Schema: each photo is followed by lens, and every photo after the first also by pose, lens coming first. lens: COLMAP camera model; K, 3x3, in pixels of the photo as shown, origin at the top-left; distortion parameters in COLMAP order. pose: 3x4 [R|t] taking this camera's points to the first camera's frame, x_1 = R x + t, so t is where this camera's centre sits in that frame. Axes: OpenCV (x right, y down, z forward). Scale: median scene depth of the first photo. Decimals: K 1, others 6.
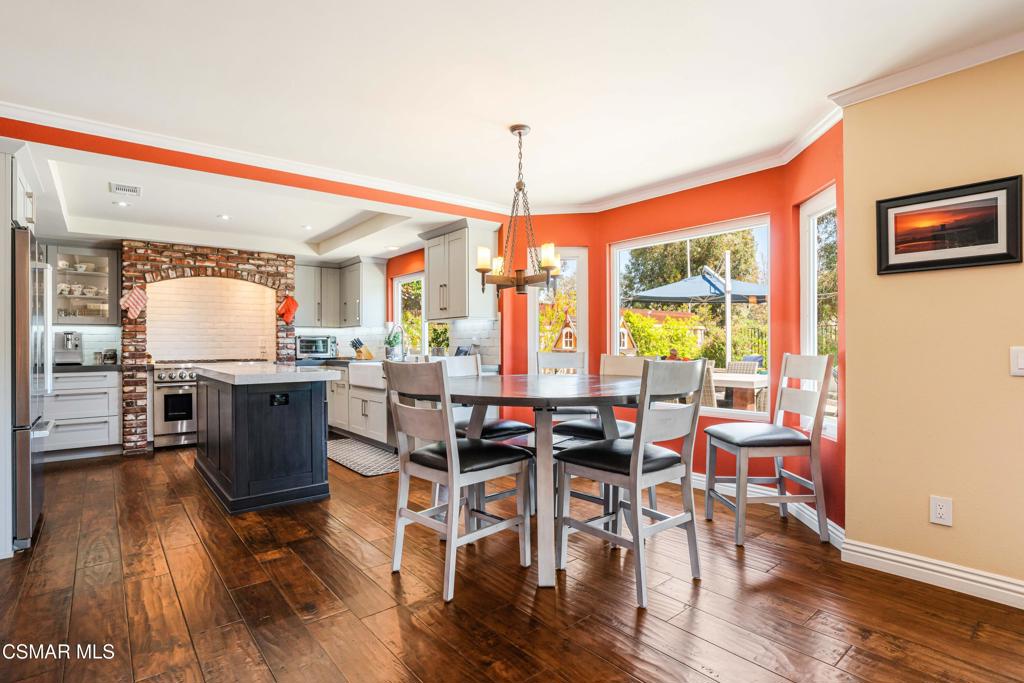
lens RADIAL K [[523.2, 0, 516.2], [0, 523.2, 345.5], [0, 0, 1]] dist [-0.030900, 0.014223]
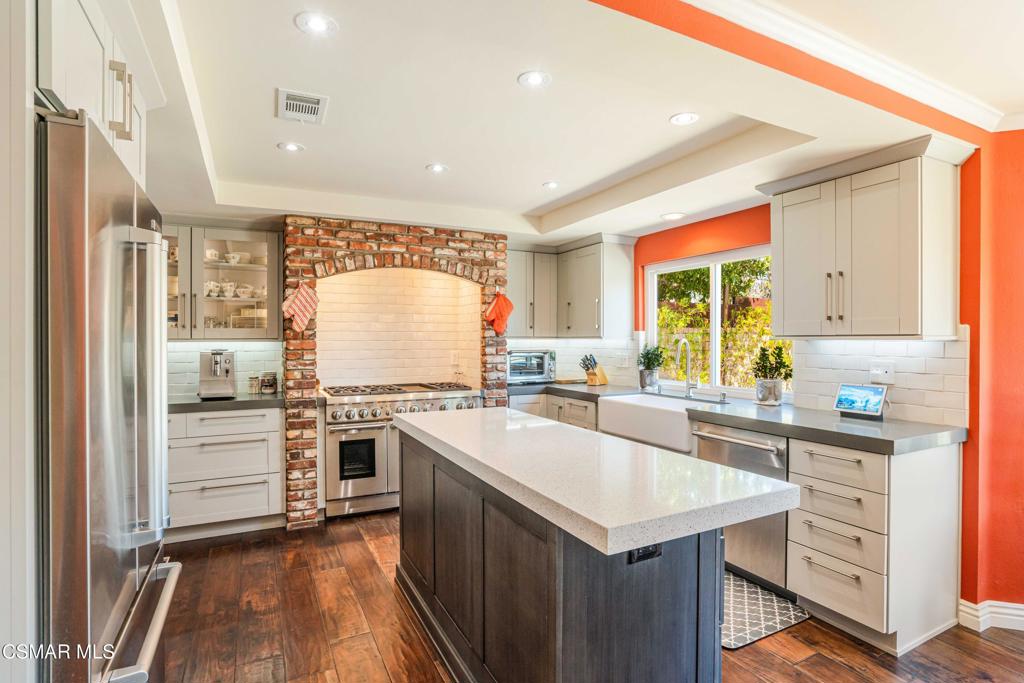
lens RADIAL K [[523.2, 0, 514.4], [0, 523.2, 340.8], [0, 0, 1]] dist [-0.030900, 0.014223]
pose [[0.977930, 0.006250, -0.208841, -0.312791], [-0.004814, 0.999961, 0.007383, -0.044305], [0.208879, -0.006214, 0.977922, 0.377770]]
